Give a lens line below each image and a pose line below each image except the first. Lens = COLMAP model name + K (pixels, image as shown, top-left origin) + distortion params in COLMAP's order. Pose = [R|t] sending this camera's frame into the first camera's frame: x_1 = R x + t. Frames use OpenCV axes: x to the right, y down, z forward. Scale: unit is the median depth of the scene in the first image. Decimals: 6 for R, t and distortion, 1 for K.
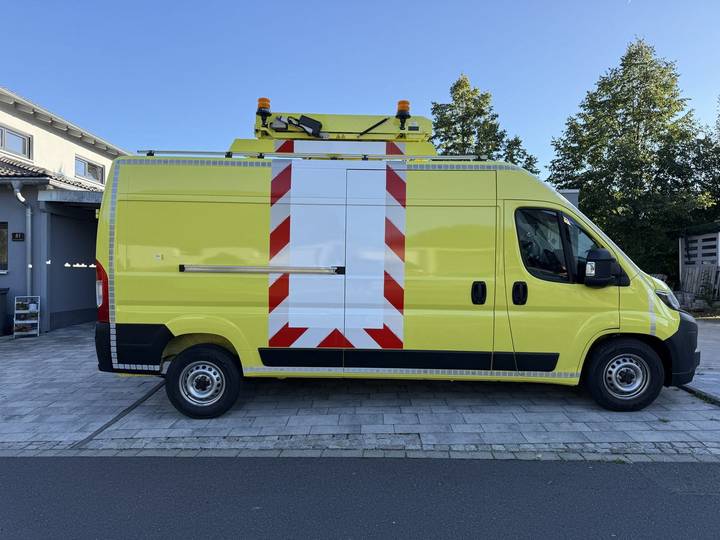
lens RADIAL K [[515.8, 0, 358.4], [0, 515.8, 272.0], [0, 0, 1]] dist [0.004806, -0.002514]
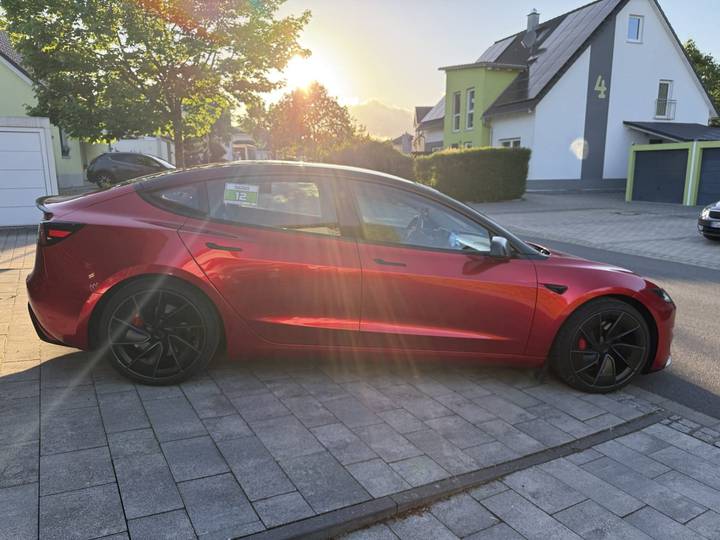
lens RADIAL K [[498.8, 0, 360.0], [0, 498.8, 270.0], [0, 0, 1]] dist [-0.002142, -0.003477]
pose [[-0.521230, -0.166792, 0.836958, -0.847413], [0.000606, 0.980643, 0.195803, -0.012203], [-0.853416, 0.102565, -0.511040, 1.654780]]
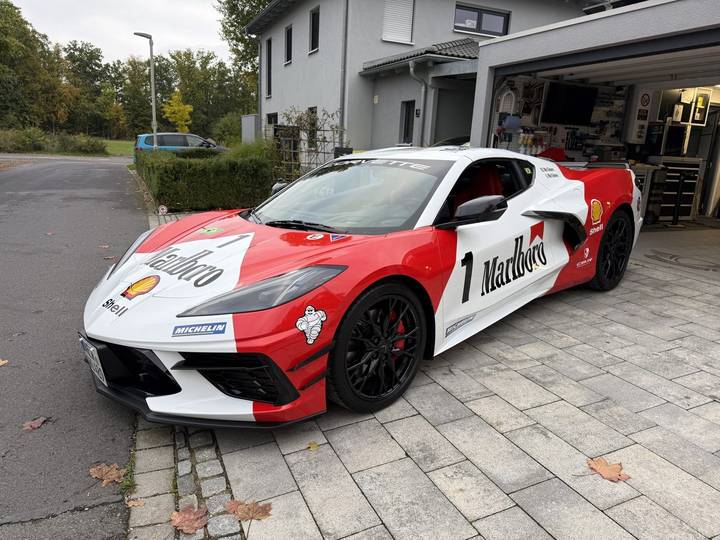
lens RADIAL K [[515.4, 0, 356.7], [0, 515.4, 267.7], [0, 0, 1]] dist [0.011181, -0.002181]
pose [[0.403943, 0.229092, -0.885633, 0.856398], [-0.041479, 0.971725, 0.232444, 0.016813], [0.913843, -0.057159, 0.402024, 0.854754]]
